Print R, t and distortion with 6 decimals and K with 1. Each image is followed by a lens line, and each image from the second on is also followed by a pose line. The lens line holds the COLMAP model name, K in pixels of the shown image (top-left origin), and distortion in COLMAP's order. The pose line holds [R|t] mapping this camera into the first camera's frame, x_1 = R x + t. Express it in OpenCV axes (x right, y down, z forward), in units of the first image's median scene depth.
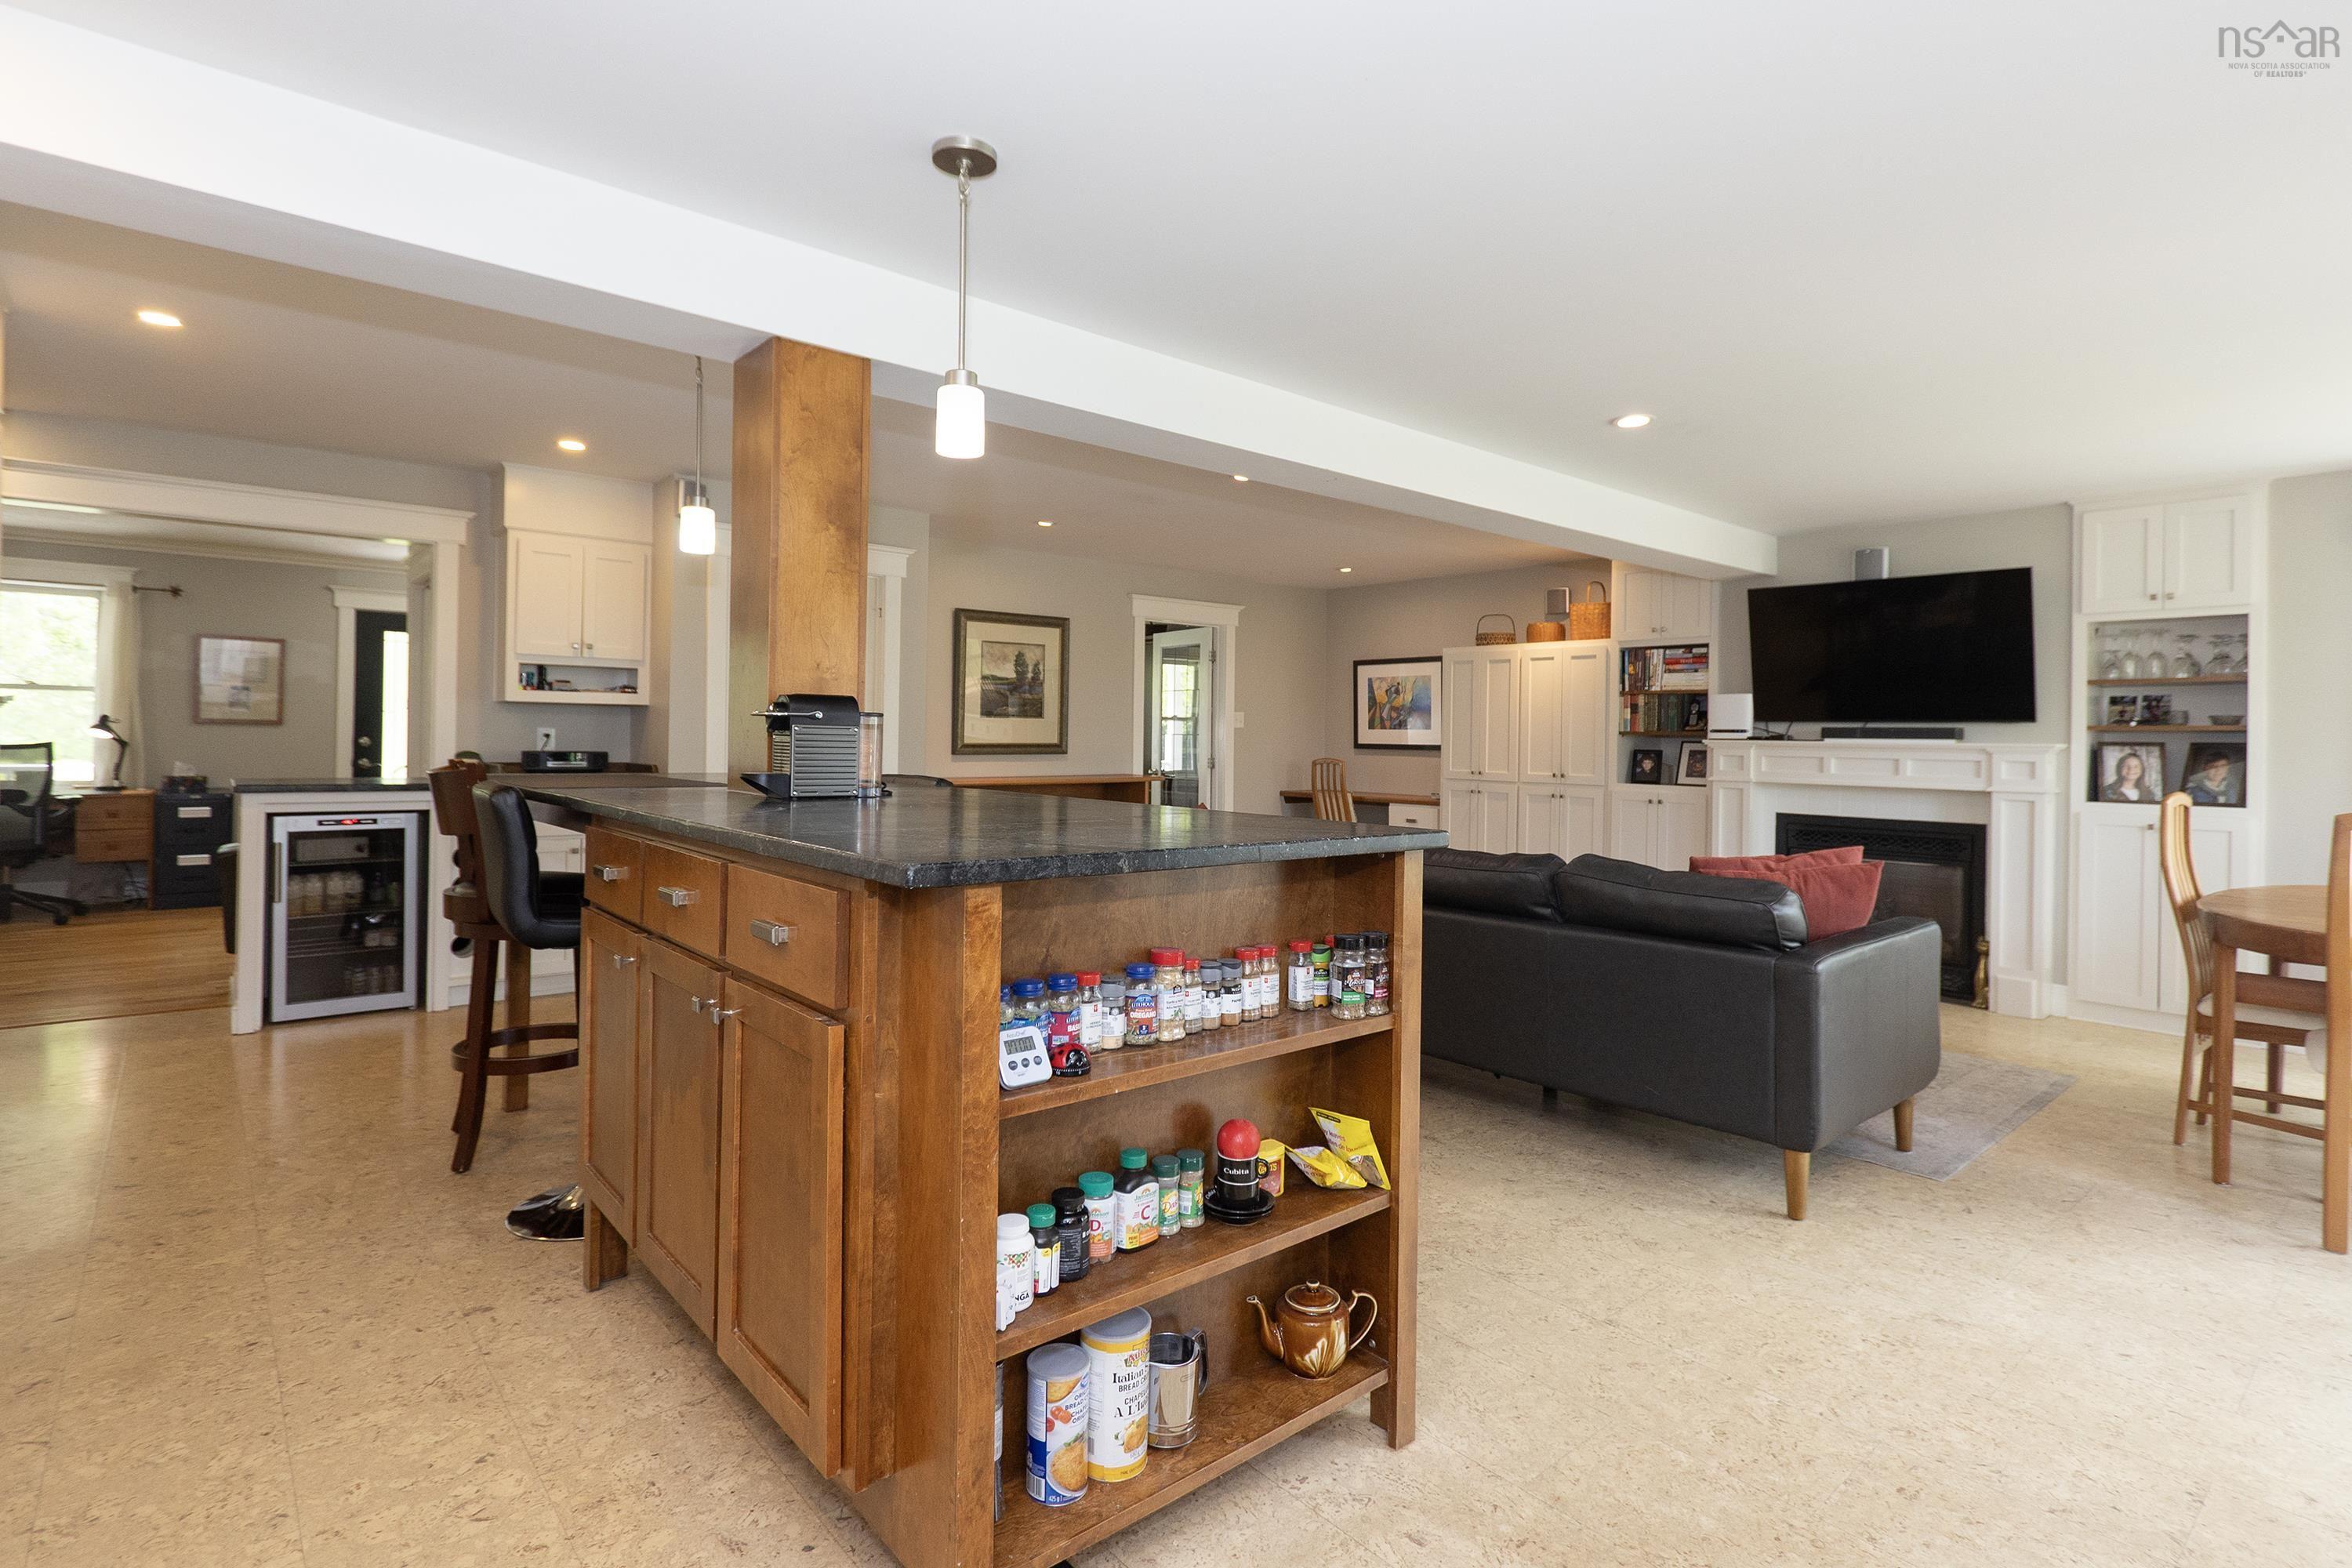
lens RADIAL K [[1145.2, 0, 1168.3], [0, 1145.2, 738.5], [0, 0, 1]] dist [0.008105, -0.003814]
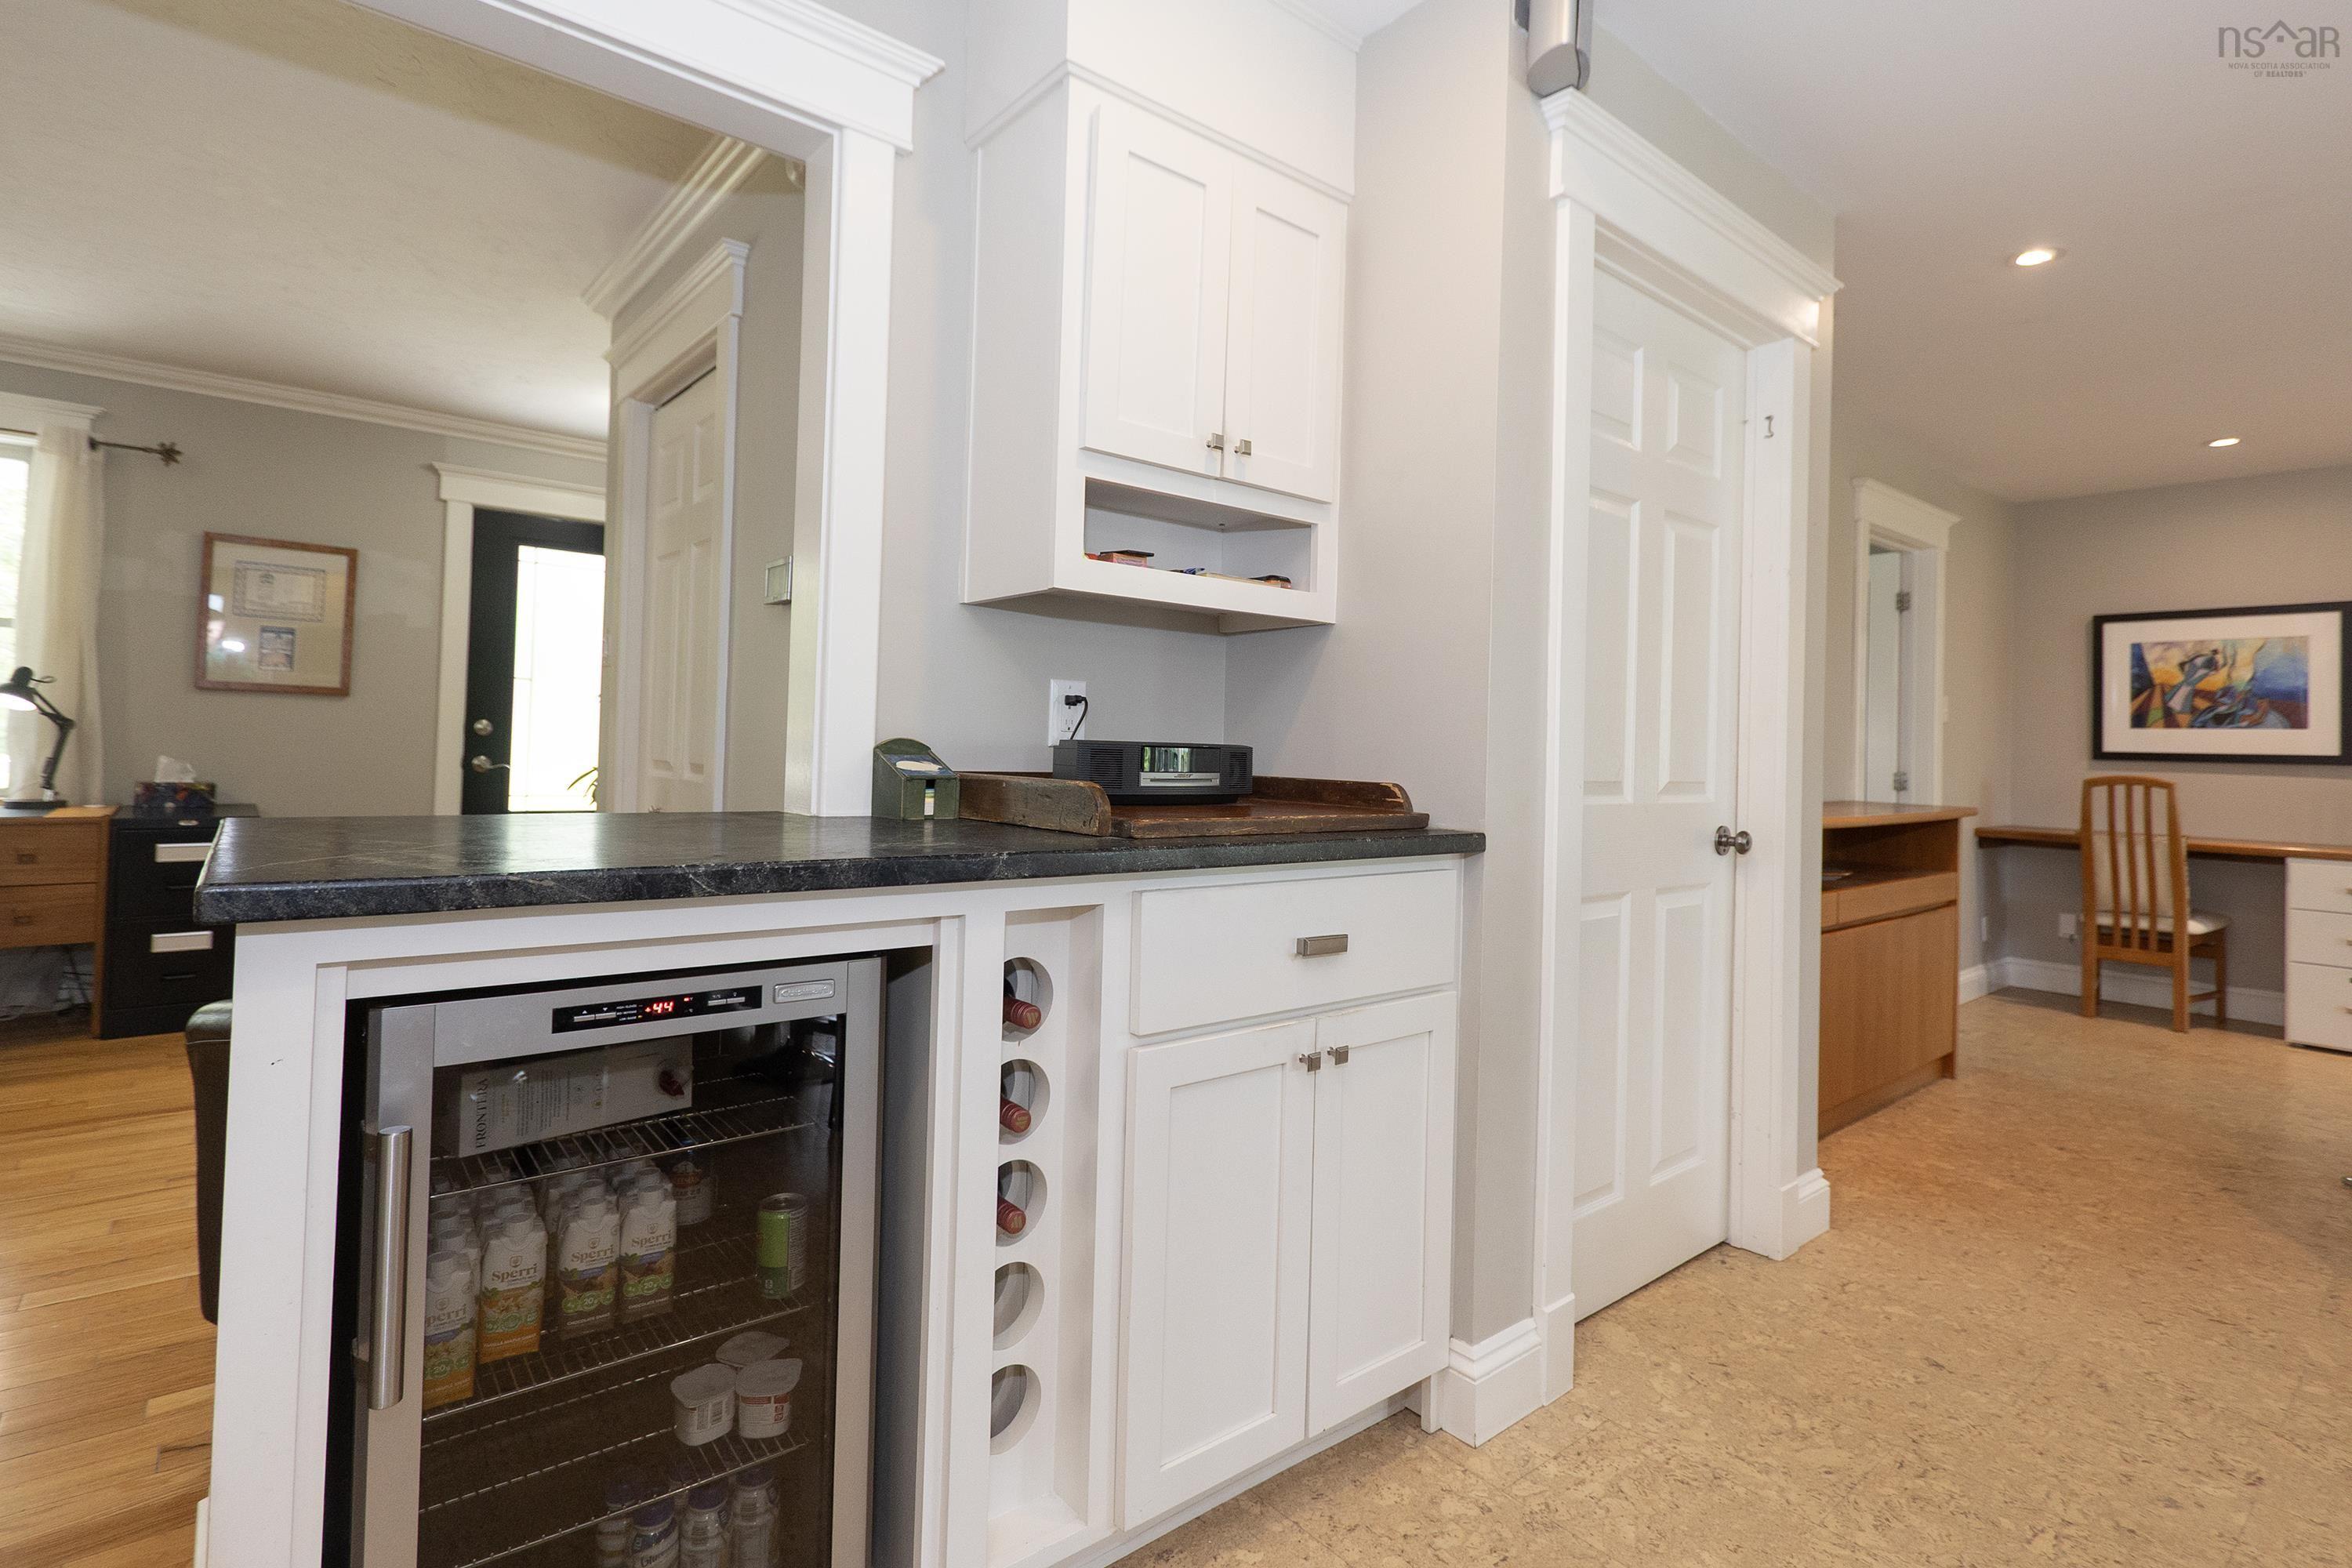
lens RADIAL K [[1145.2, 0, 1197.0], [0, 1145.2, 723.6], [0, 0, 1]] dist [0.008105, -0.003814]
pose [[0.999884, 0.012404, -0.008853, -0.501501], [-0.012566, 0.999751, -0.018436, 0.011119], [0.008622, 0.018545, 0.999791, 0.630166]]
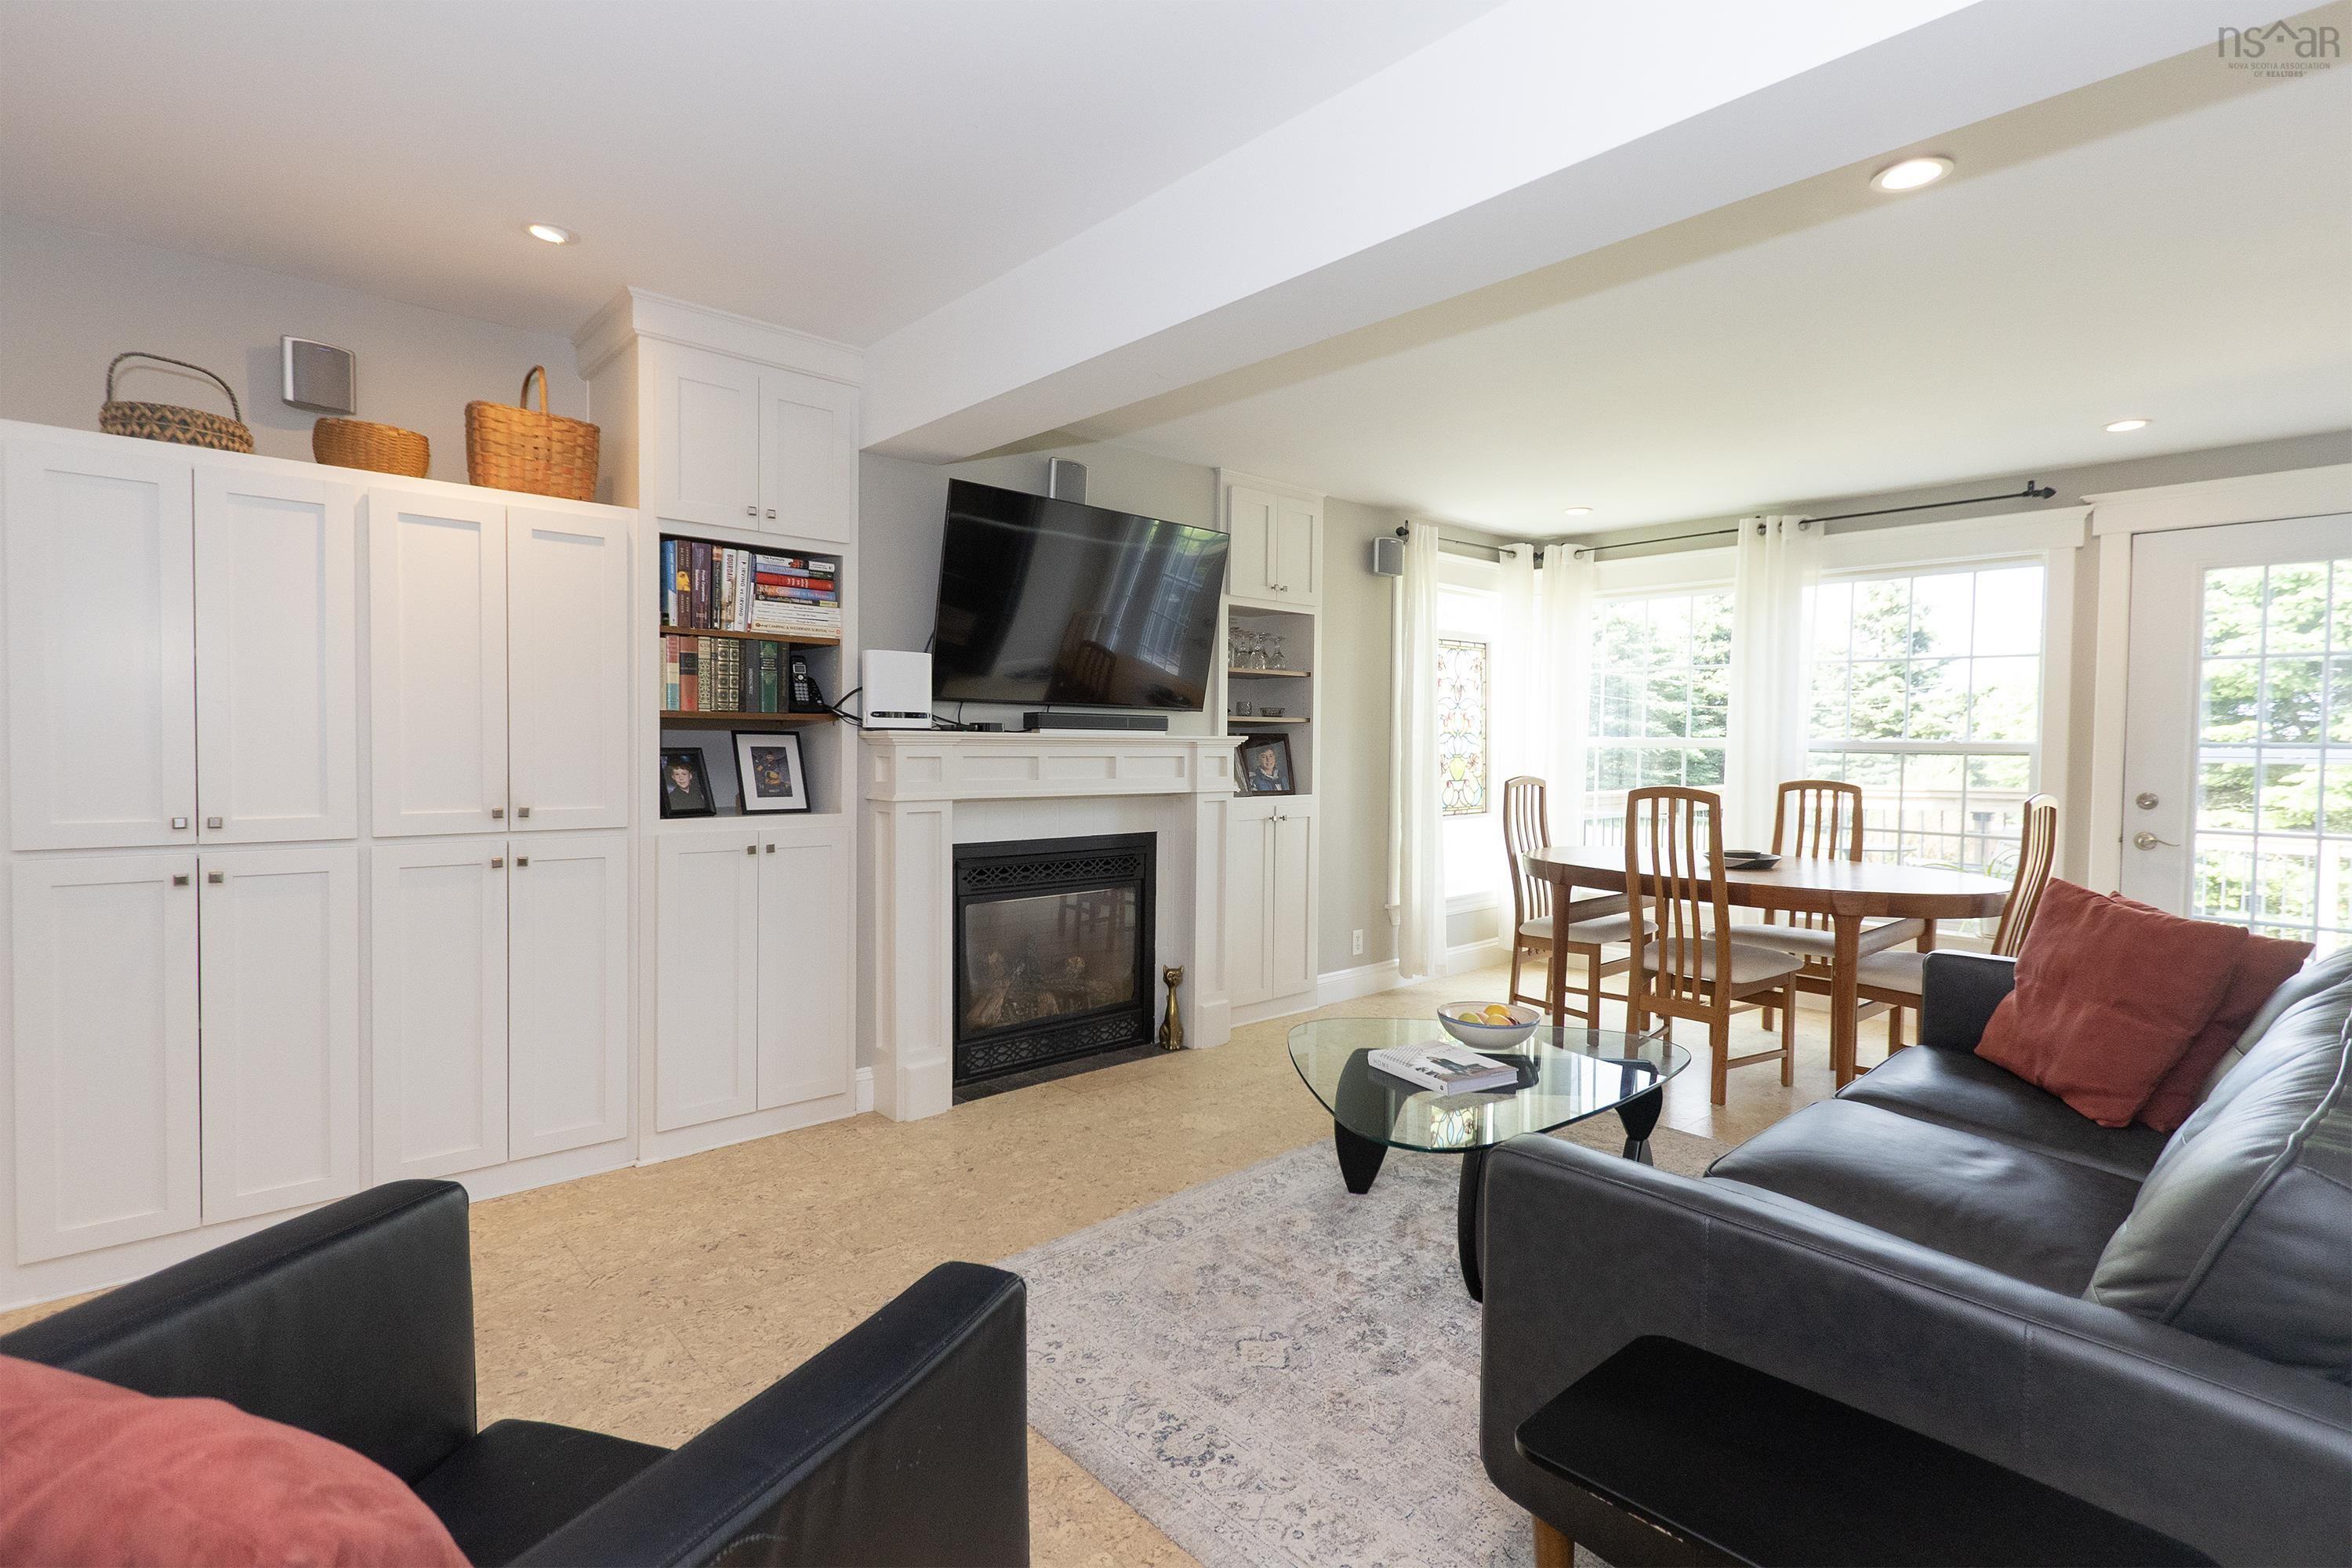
lens RADIAL K [[1111.0, 0, 1207.1], [0, 1111.0, 768.8], [0, 0, 1]] dist [0.005411, -0.002796]
pose [[-0.044756, -0.041423, 0.998139, -0.093807], [-0.012791, 0.999082, 0.040889, -0.004511], [-0.998916, -0.010937, -0.045244, 0.973398]]
